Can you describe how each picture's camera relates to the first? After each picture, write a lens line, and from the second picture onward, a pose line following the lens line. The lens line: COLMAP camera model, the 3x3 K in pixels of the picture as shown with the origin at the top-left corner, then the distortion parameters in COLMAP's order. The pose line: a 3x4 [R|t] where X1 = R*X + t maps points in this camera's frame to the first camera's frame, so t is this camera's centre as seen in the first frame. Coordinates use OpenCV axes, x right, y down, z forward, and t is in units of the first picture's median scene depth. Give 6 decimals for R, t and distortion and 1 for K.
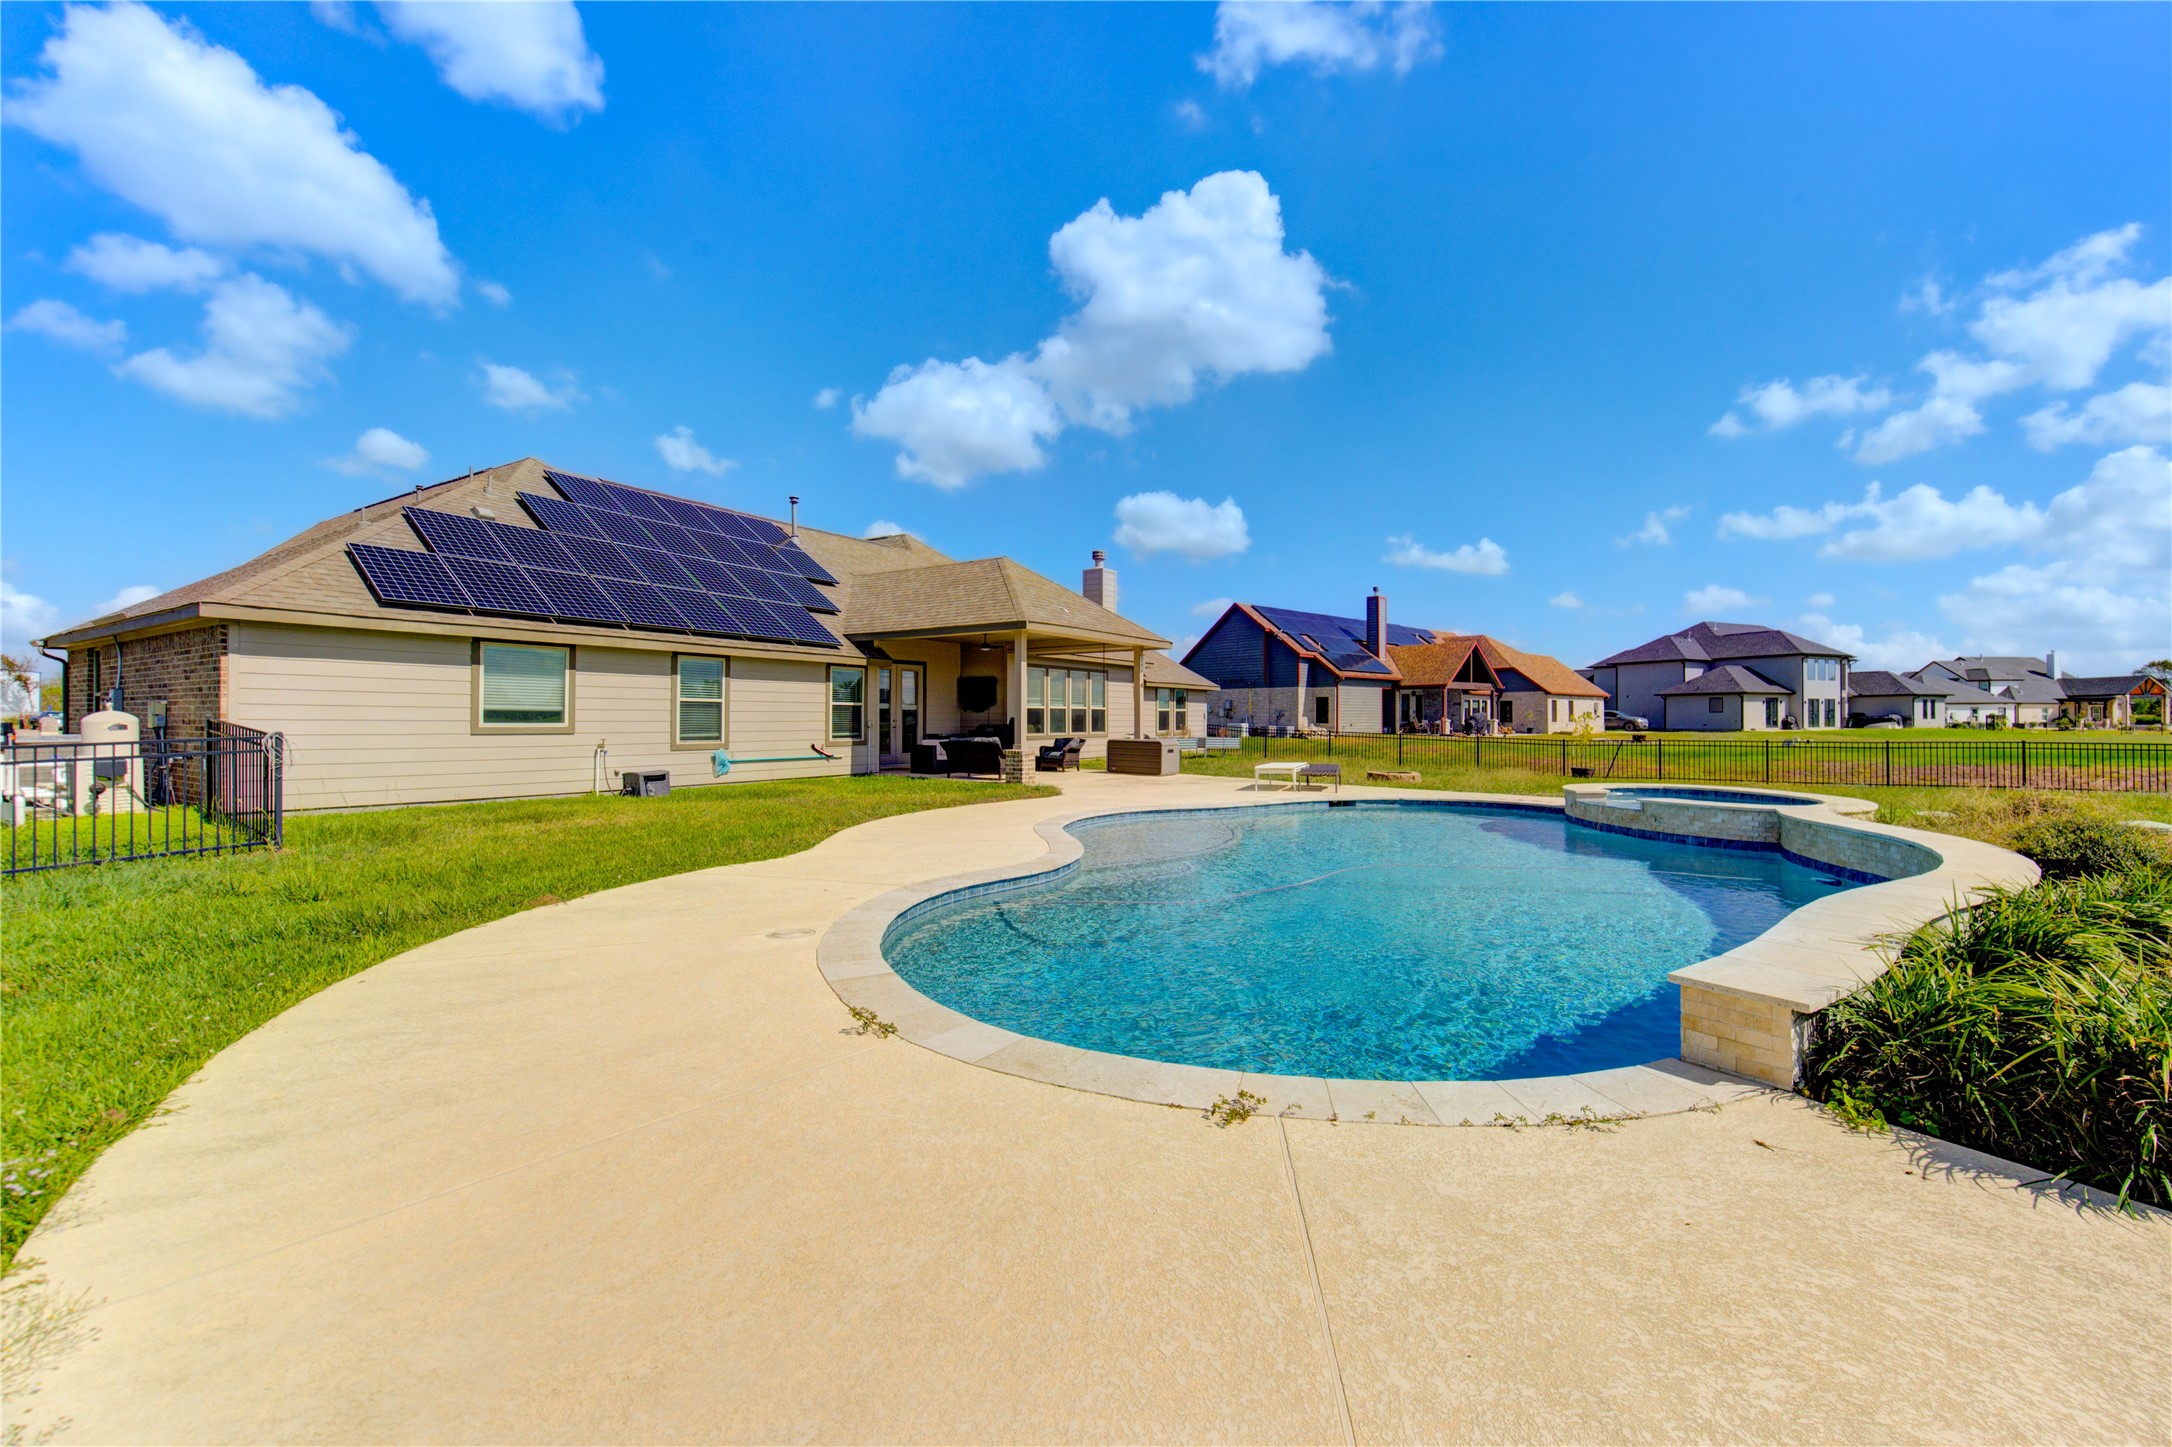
lens RADIAL K [[879.1, 0, 1090.6], [0, 879.1, 724.9], [0, 0, 1]] dist [-0.002213, -0.002894]
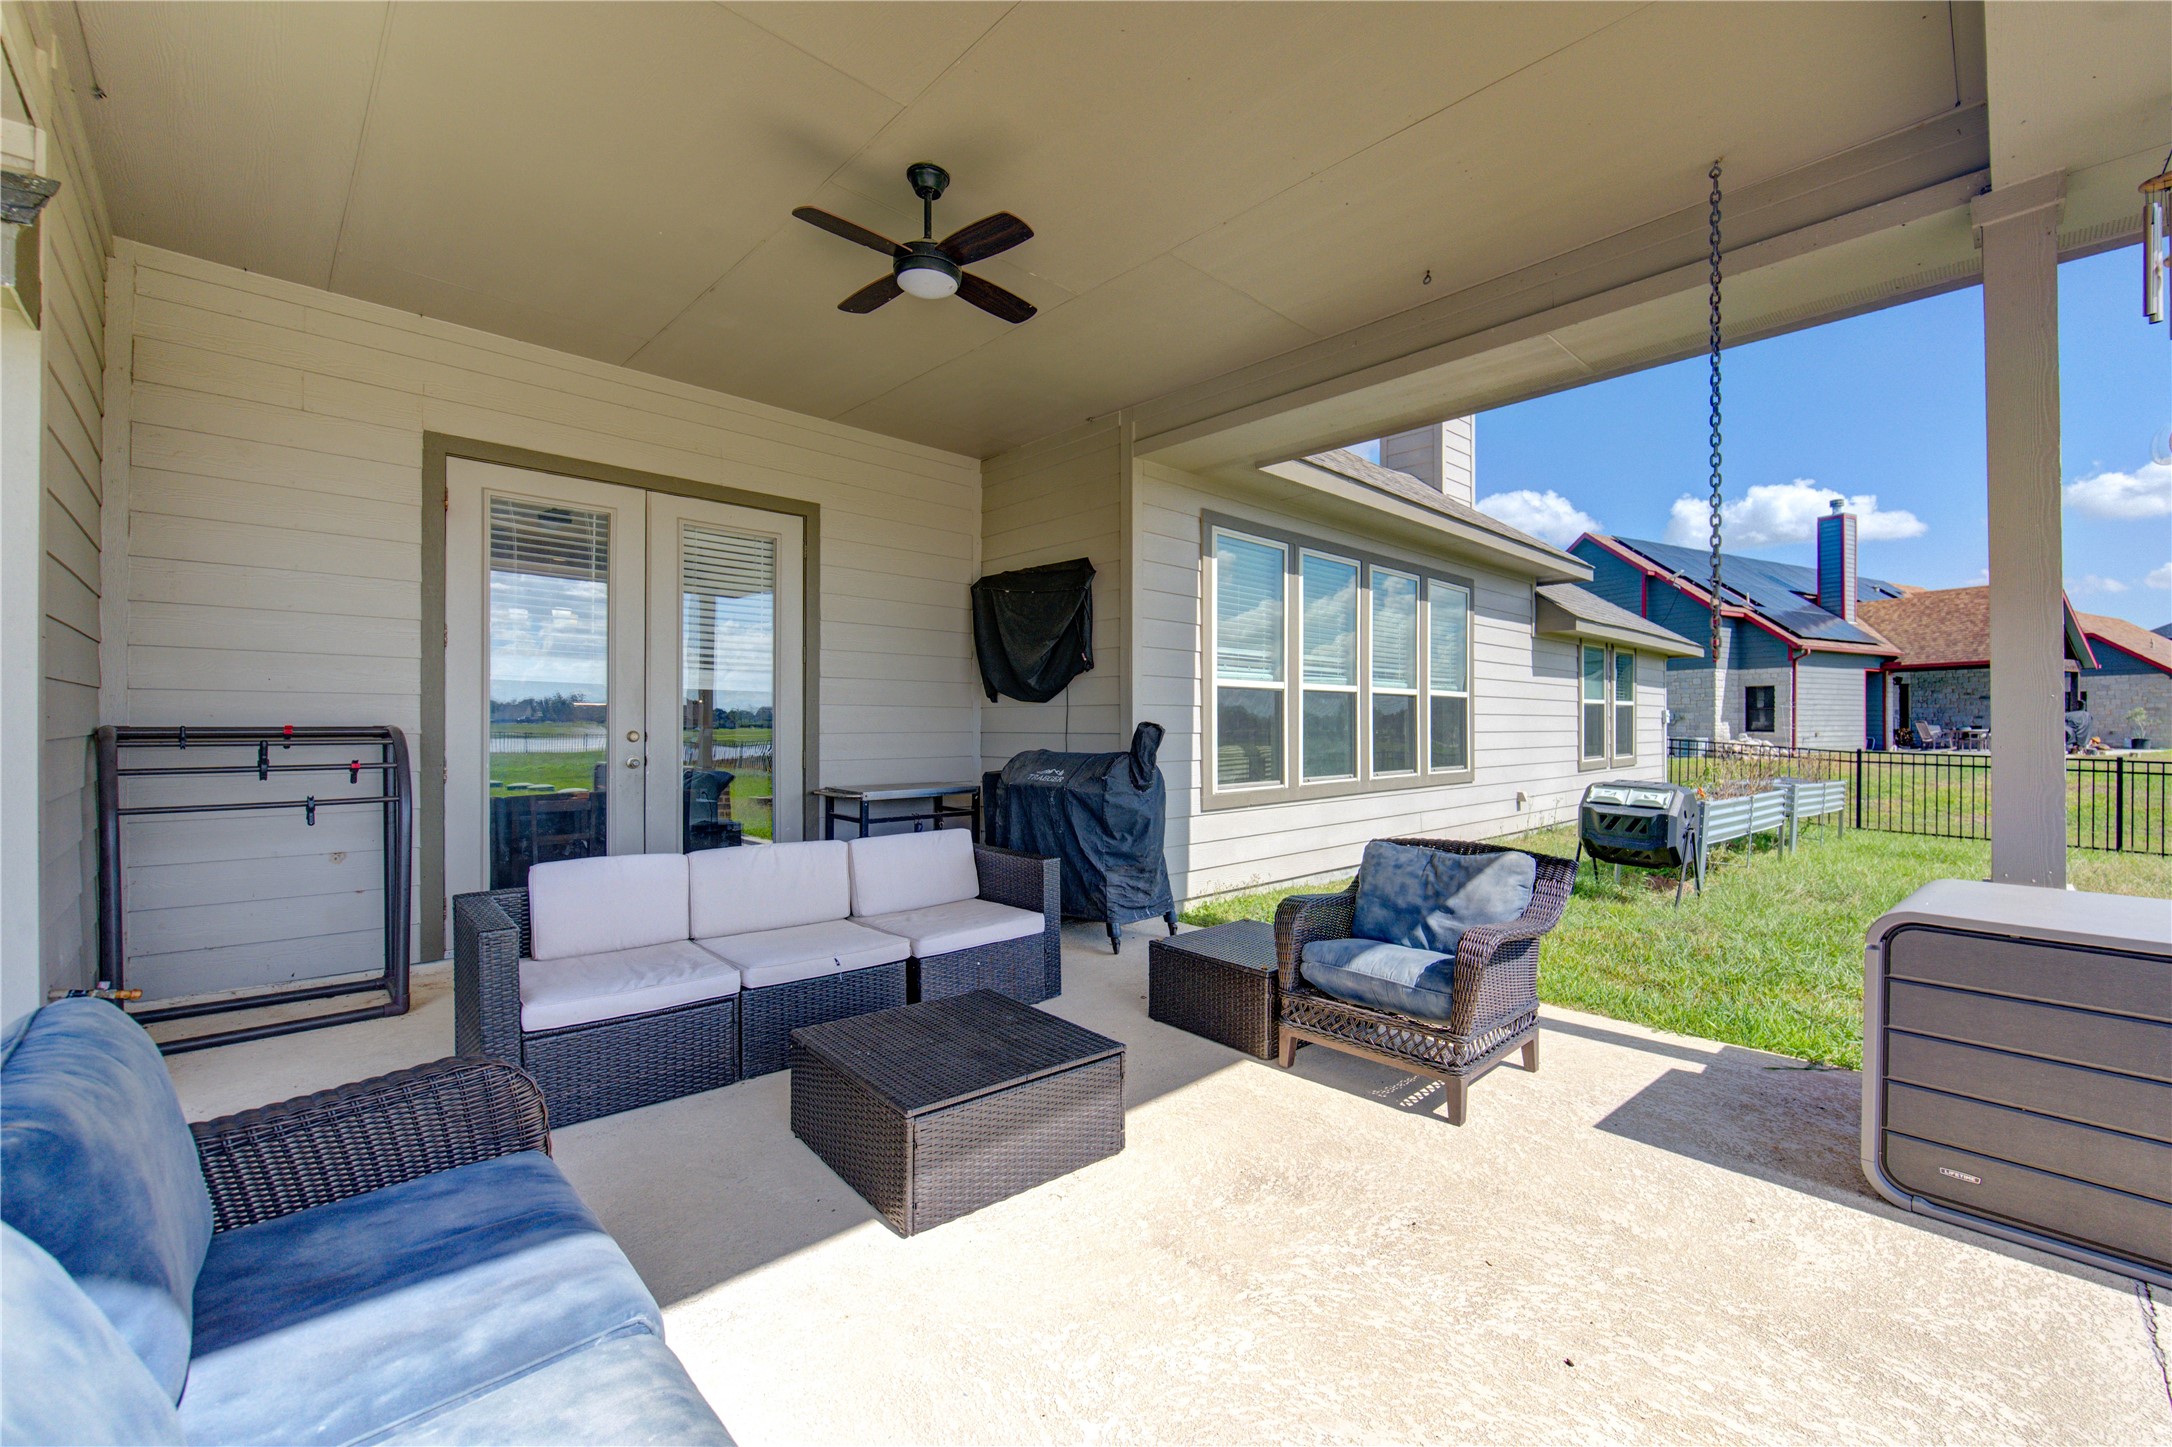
lens RADIAL K [[879.1, 0, 1086.9], [0, 879.1, 728.7], [0, 0, 1]] dist [-0.002213, -0.002894]
pose [[0.969369, -0.000866, -0.245607, -0.021509], [0.000542, 0.999999, -0.001387, -0.003034], [0.245607, 0.001211, 0.969369, 0.343775]]
